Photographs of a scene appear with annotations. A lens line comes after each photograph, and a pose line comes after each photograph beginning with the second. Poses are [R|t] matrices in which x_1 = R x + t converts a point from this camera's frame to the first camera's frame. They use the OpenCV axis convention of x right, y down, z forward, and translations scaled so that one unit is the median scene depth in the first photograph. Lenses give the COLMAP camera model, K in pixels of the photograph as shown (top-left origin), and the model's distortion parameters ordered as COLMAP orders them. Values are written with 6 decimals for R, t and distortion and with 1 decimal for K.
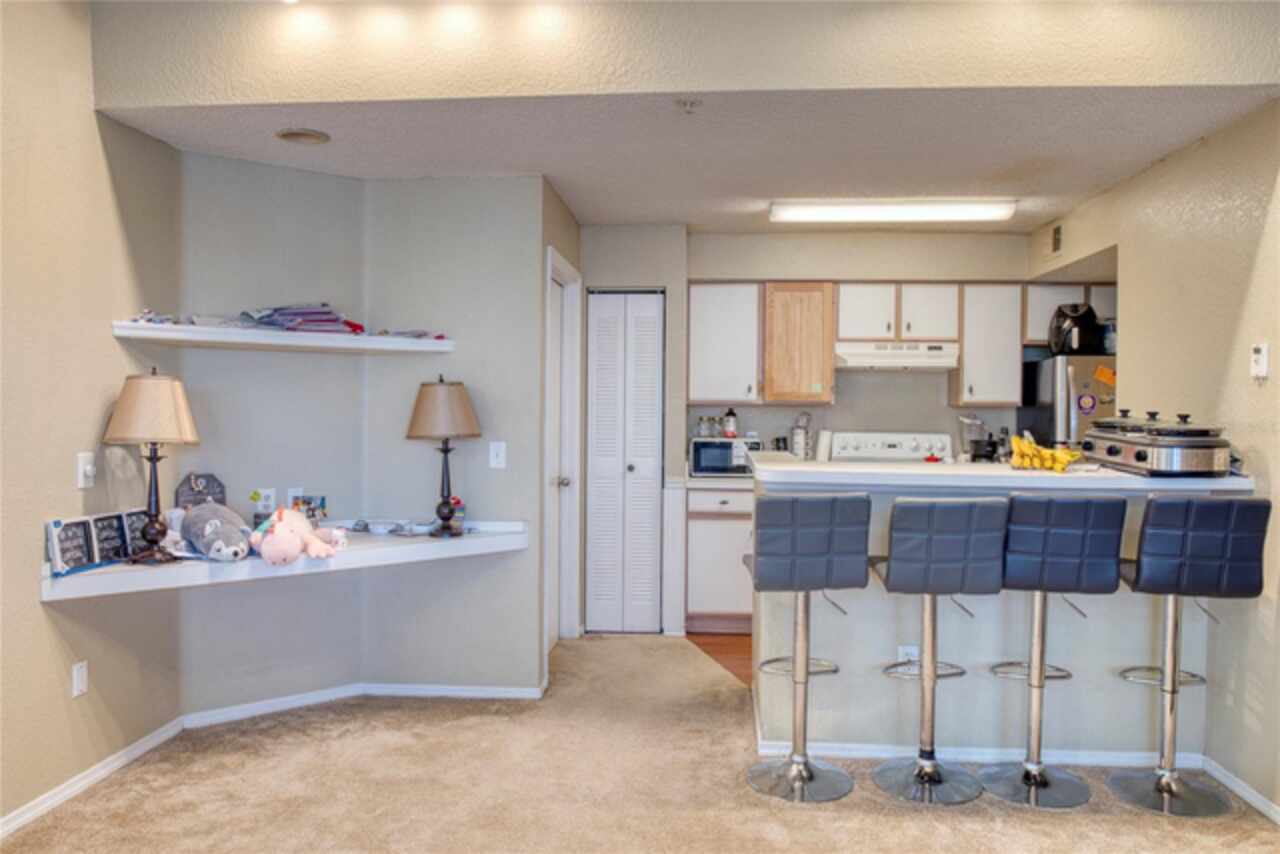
lens RADIAL K [[909.0, 0, 640.0], [0, 909.0, 427.0], [0, 0, 1]] dist [-0.092670, 0.094621]
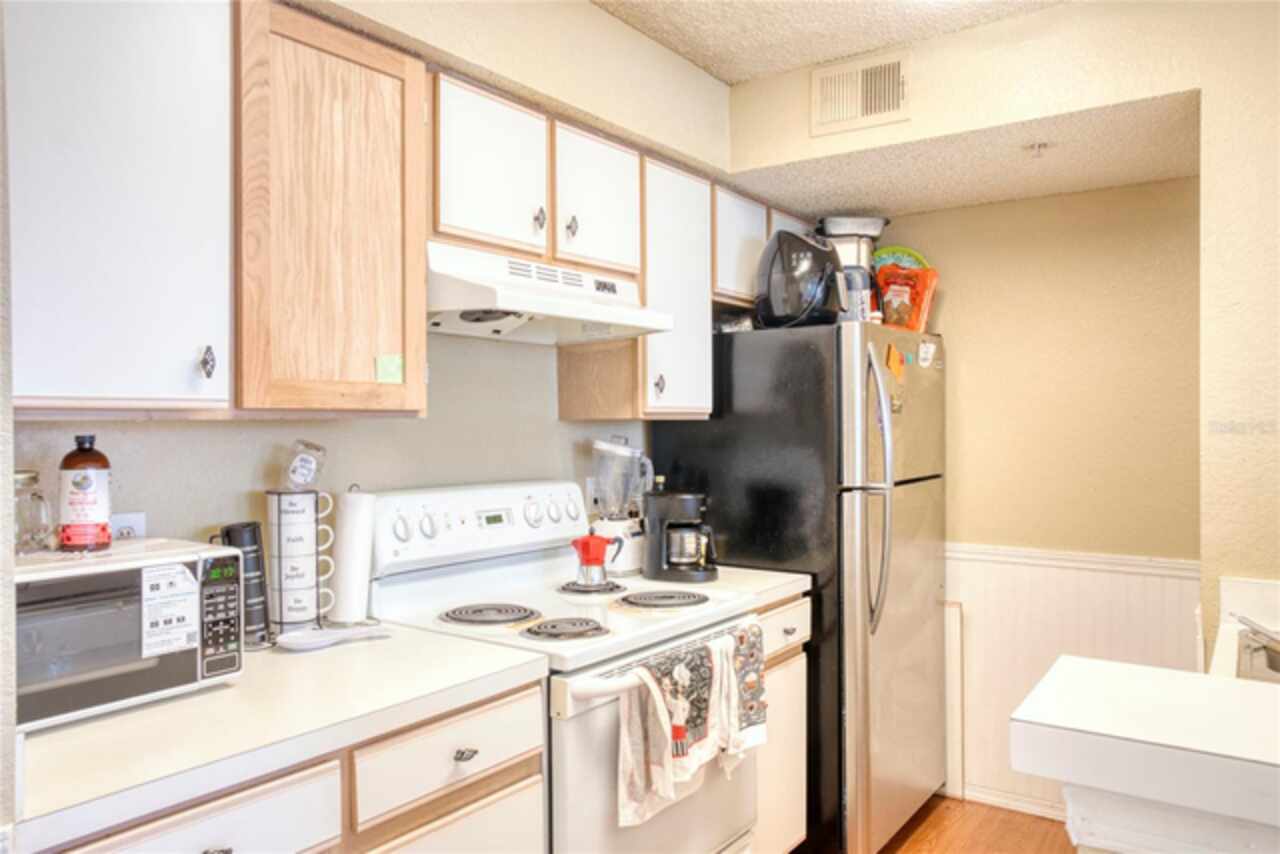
lens RADIAL K [[909.0, 0, 640.0], [0, 909.0, 427.0], [0, 0, 1]] dist [-0.092670, 0.094621]
pose [[0.516839, -0.014842, 0.855954, -0.037928], [0.025024, 0.999684, 0.002224, -0.020480], [-0.855717, 0.020270, 0.517047, 0.753601]]
